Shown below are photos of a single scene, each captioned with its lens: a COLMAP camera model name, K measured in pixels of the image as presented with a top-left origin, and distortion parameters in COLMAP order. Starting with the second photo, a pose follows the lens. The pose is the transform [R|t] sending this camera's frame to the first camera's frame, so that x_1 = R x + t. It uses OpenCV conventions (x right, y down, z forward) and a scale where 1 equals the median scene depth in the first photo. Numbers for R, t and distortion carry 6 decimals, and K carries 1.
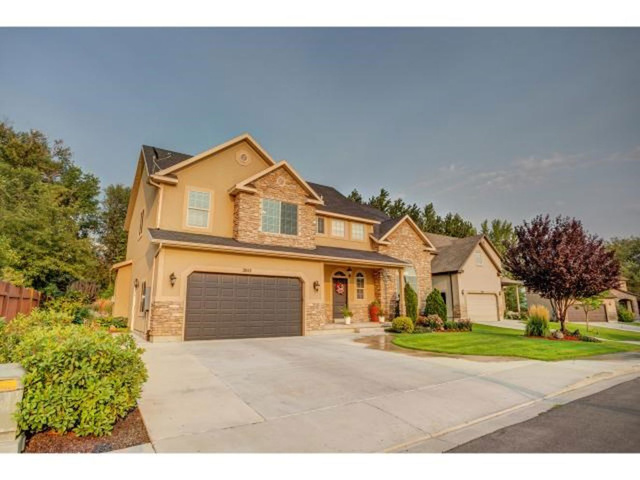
lens RADIAL K [[353.6, 0, 320.7], [0, 353.6, 239.1], [0, 0, 1]] dist [-0.008900, -0.000547]
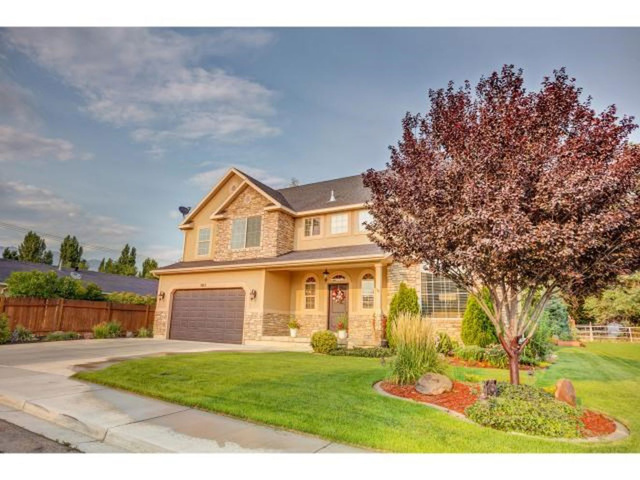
lens RADIAL K [[378.9, 0, 321.4], [0, 378.9, 238.9], [0, 0, 1]] dist [-0.023780, -0.001836]
pose [[0.444678, -0.183111, -0.876774, 0.950496], [0.149508, 0.980321, -0.128910, 0.133740], [0.883125, -0.073761, 0.463304, 0.645063]]
